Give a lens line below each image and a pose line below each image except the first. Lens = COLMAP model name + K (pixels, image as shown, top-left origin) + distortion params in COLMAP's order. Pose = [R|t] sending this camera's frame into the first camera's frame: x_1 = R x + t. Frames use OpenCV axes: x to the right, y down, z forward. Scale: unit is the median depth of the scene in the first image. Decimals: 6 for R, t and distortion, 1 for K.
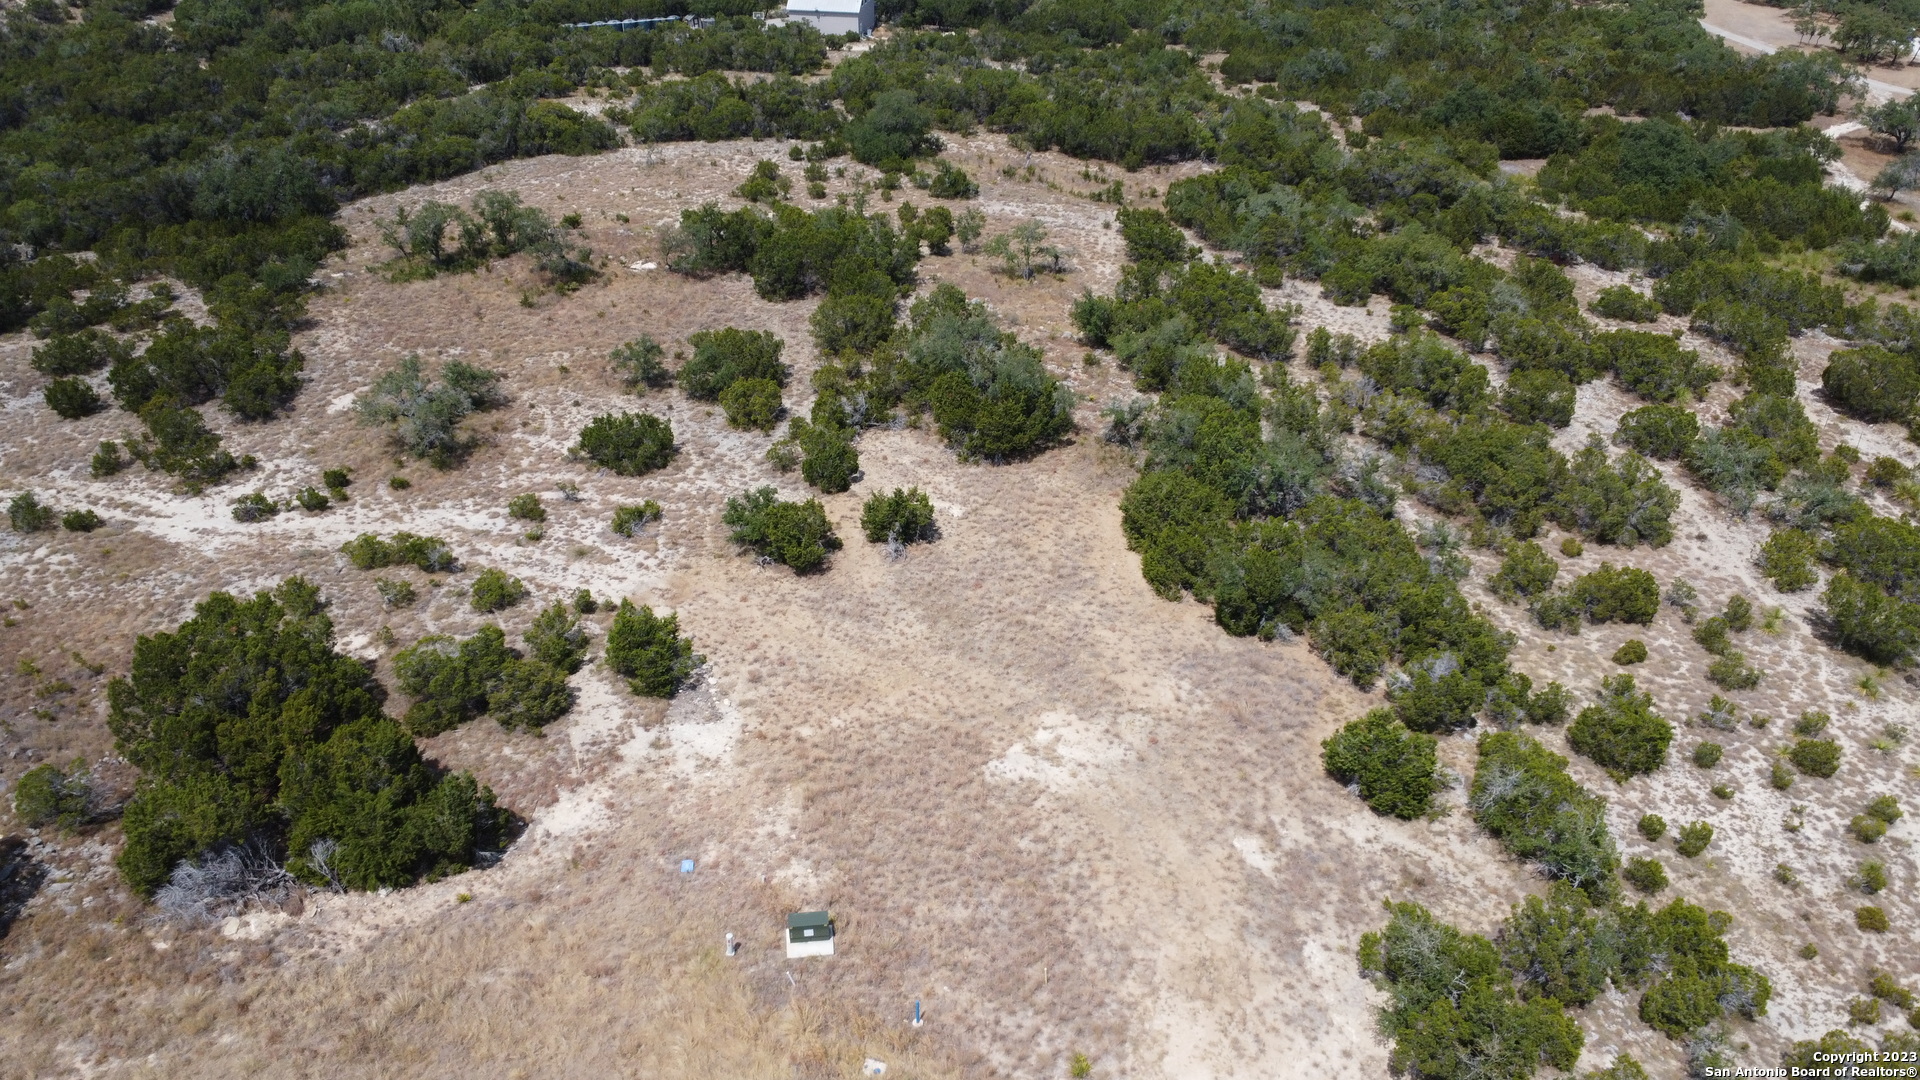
lens RADIAL K [[1422.5, 0, 960.2], [0, 1422.5, 539.8], [0, 0, 1]] dist [-0.002011, -0.008949]
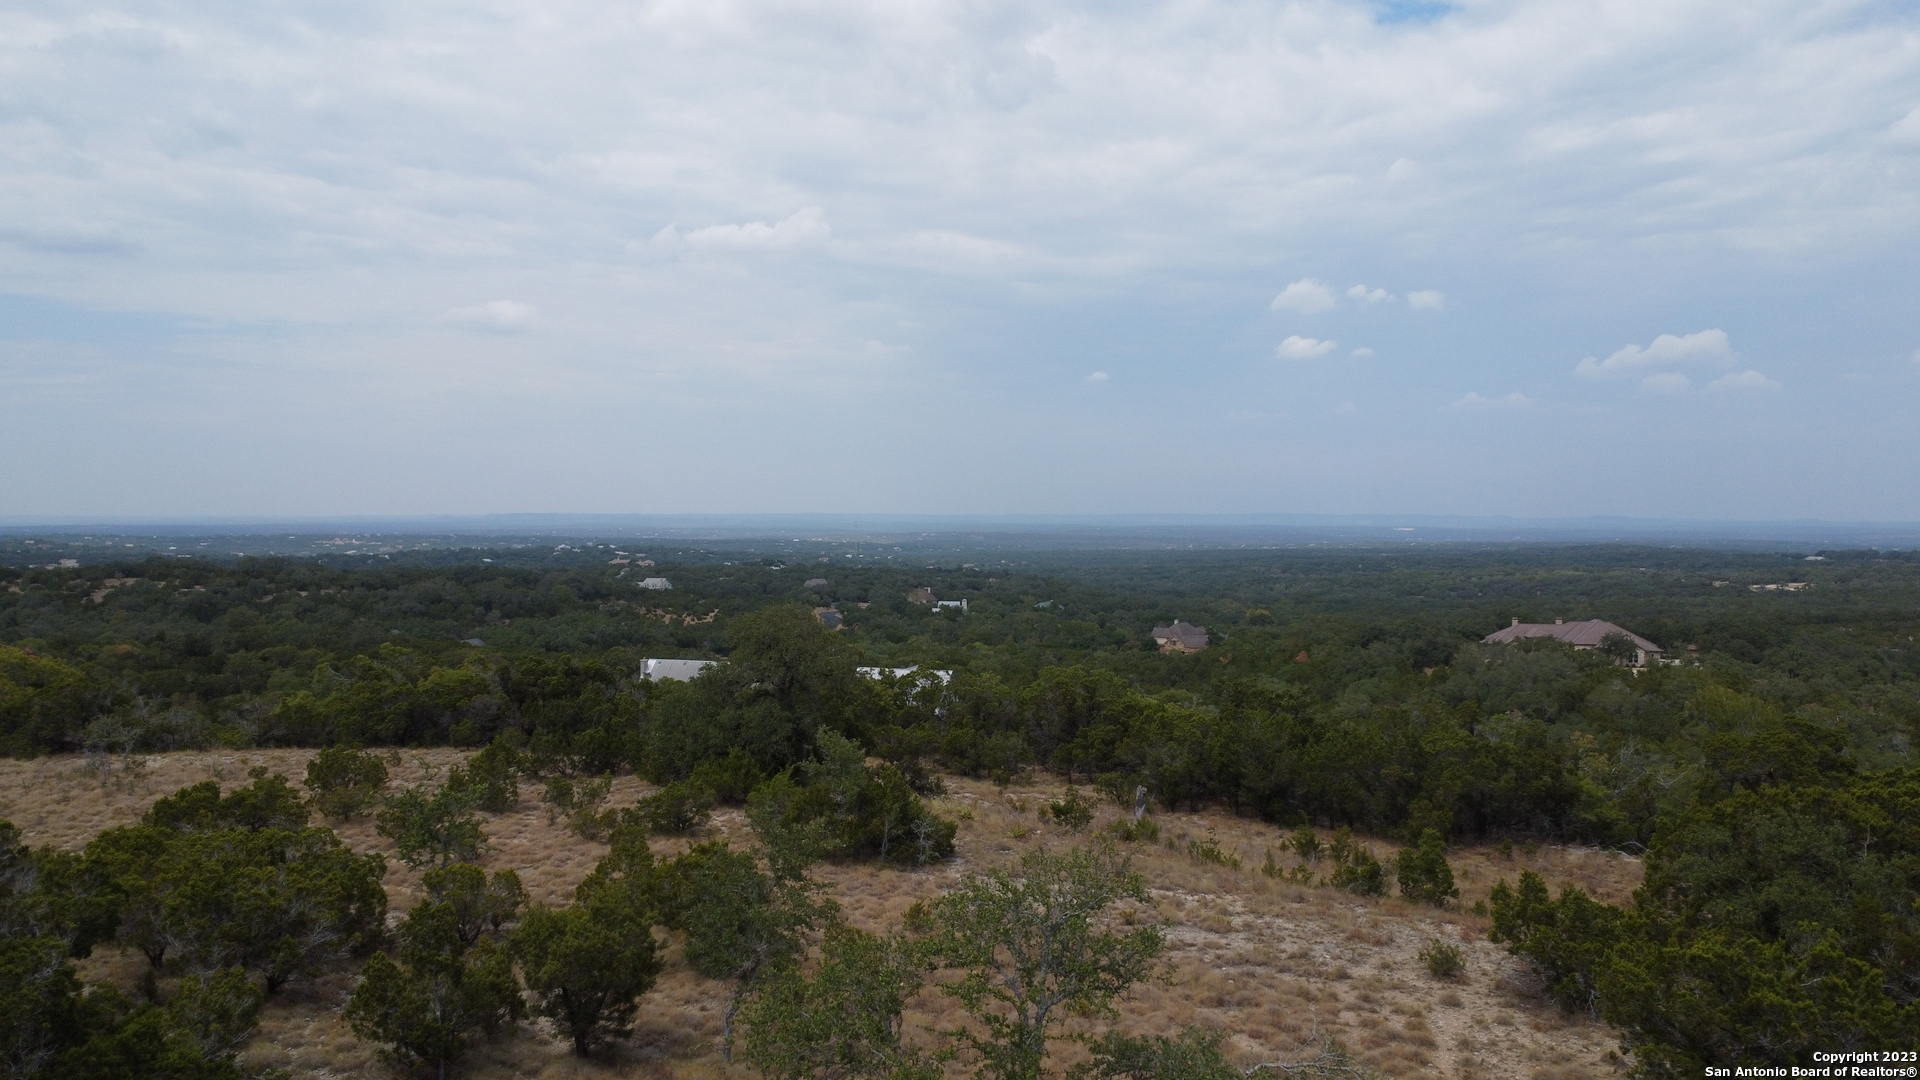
lens RADIAL K [[1422.5, 0, 949.4], [0, 1422.5, 532.9], [0, 0, 1]] dist [-0.002011, -0.008949]
pose [[0.992217, 0.002807, -0.124489, 0.049596], [-0.068597, 0.846684, -0.527656, -0.147050], [0.103922, 0.532089, 0.840287, 0.730374]]
